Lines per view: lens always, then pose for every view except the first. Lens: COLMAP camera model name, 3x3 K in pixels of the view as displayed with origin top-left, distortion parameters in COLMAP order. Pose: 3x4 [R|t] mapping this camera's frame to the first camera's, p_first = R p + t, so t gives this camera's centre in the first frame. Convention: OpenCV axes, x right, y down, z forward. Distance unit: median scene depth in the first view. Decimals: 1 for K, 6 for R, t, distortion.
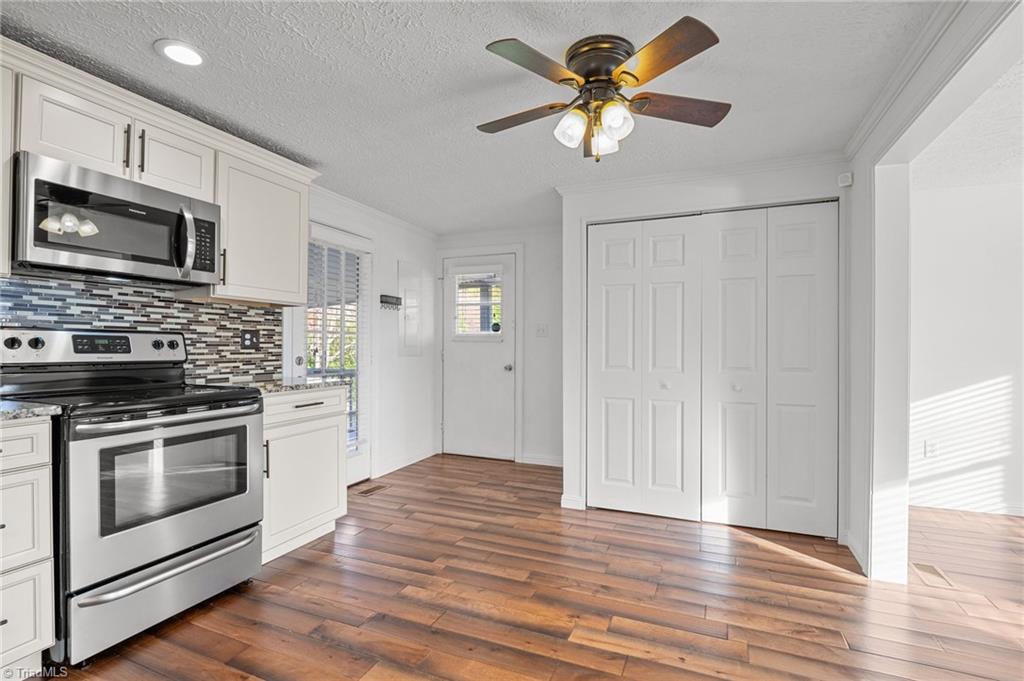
lens RADIAL K [[475.0, 0, 519.4], [0, 475.0, 342.1], [0, 0, 1]] dist [-0.011245, -0.000119]
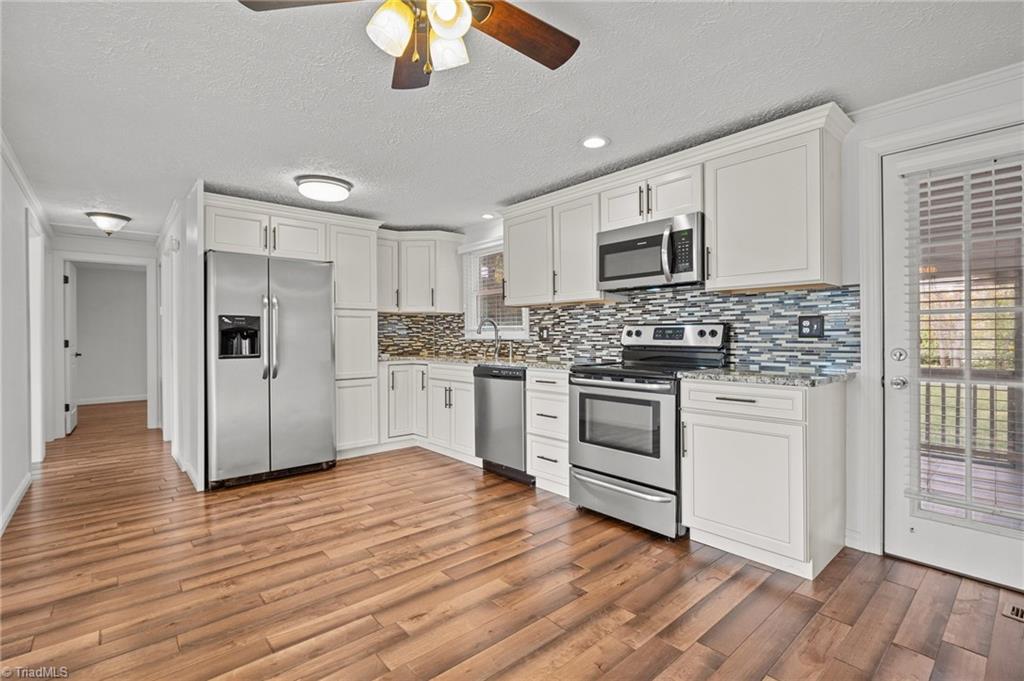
lens RADIAL K [[466.6, 0, 520.4], [0, 466.6, 337.1], [0, 0, 1]] dist [-0.016524, 0.000413]
pose [[-0.435654, 0.003124, -0.900109, 0.519911], [0.010750, 0.999941, -0.001732, 0.010900], [0.900050, -0.010430, -0.435662, 1.014227]]
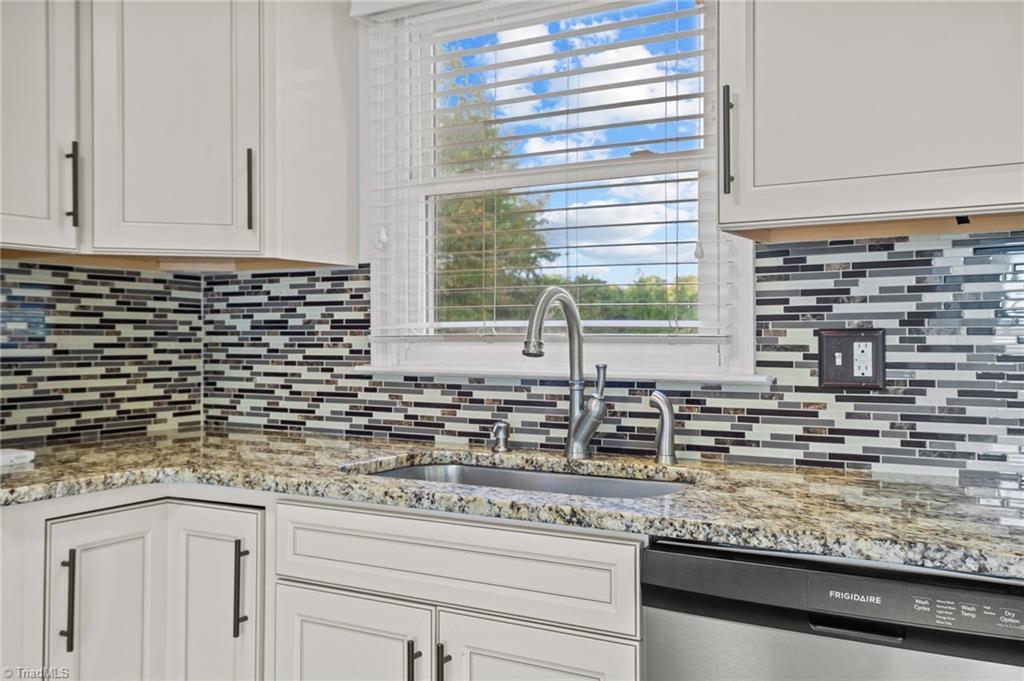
lens RADIAL K [[933.4, 0, 514.5], [0, 933.4, 325.0], [0, 0, 1]] dist [0.047175, -0.000418]
pose [[-0.141942, -0.015371, -0.989756, -0.213279], [0.006491, 0.999843, -0.016459, -0.018058], [0.989854, -0.008761, -0.141820, 0.234191]]
